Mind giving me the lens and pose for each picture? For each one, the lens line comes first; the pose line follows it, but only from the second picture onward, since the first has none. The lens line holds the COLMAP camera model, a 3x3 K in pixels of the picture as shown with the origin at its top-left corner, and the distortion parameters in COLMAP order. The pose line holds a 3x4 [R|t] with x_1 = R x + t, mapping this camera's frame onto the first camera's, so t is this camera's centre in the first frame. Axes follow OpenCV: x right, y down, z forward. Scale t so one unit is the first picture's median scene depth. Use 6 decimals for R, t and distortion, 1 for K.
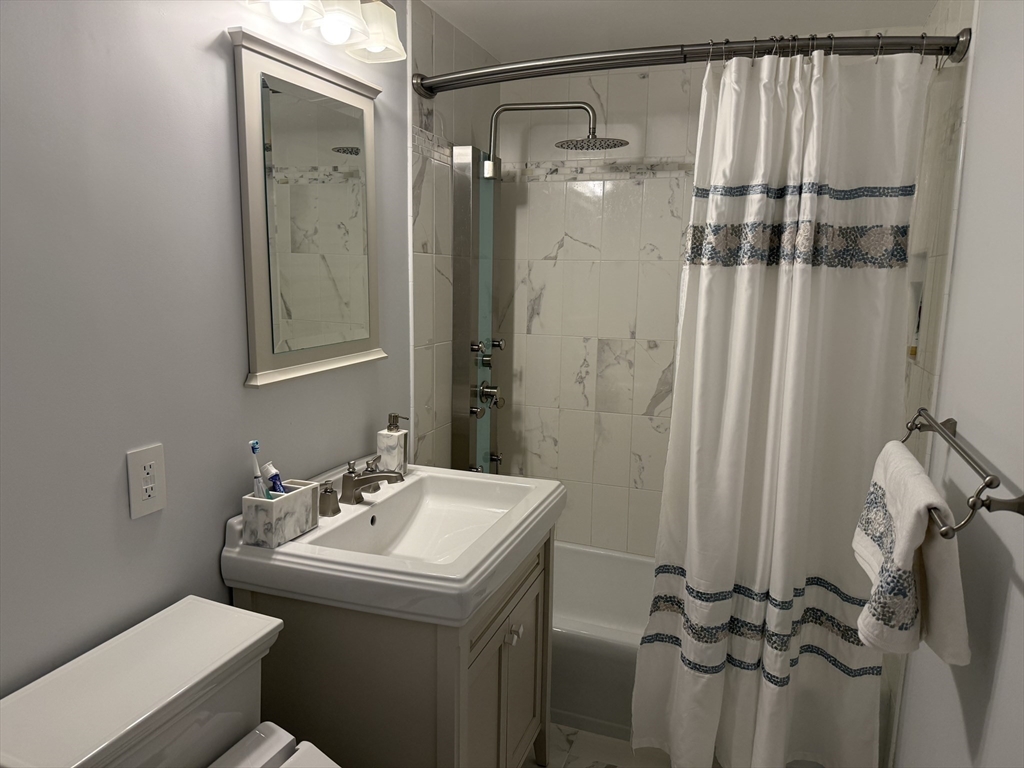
lens RADIAL K [[718.5, 0, 521.9], [0, 718.5, 386.9], [0, 0, 1]] dist [0.044932, -0.076854]
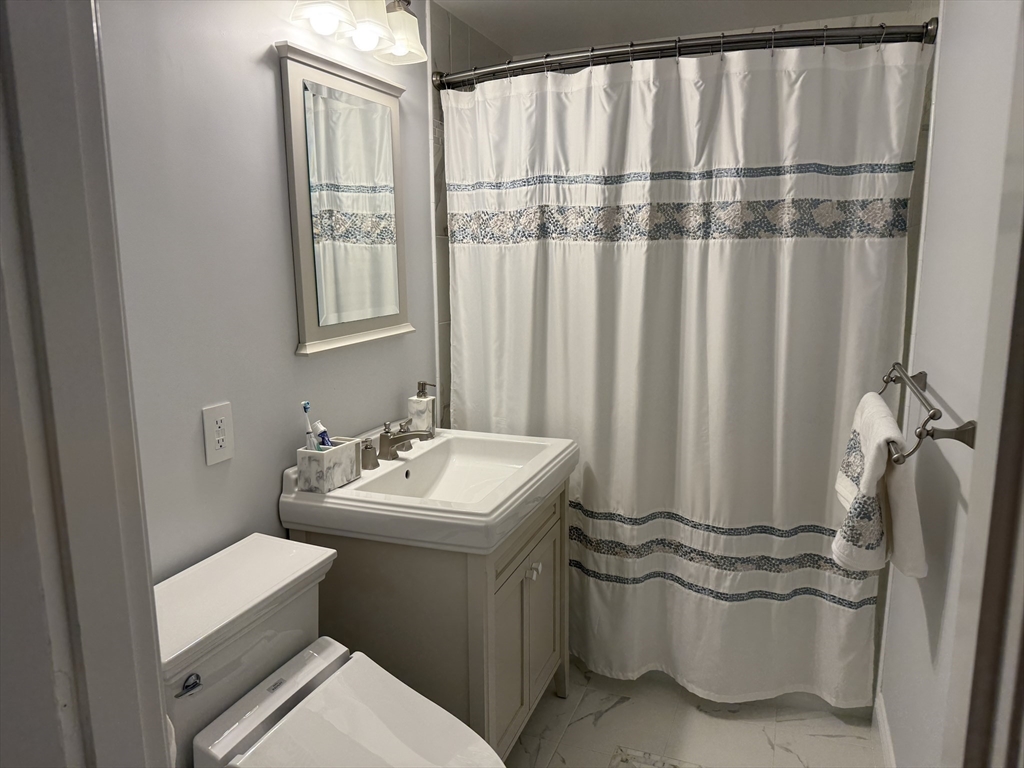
lens RADIAL K [[718.5, 0, 516.3], [0, 718.5, 378.6], [0, 0, 1]] dist [0.044932, -0.076854]
pose [[0.999244, -0.018974, -0.033940, 0.005892], [0.019326, 0.999762, 0.010098, 0.032752], [0.033740, -0.010746, 0.999373, -0.138253]]
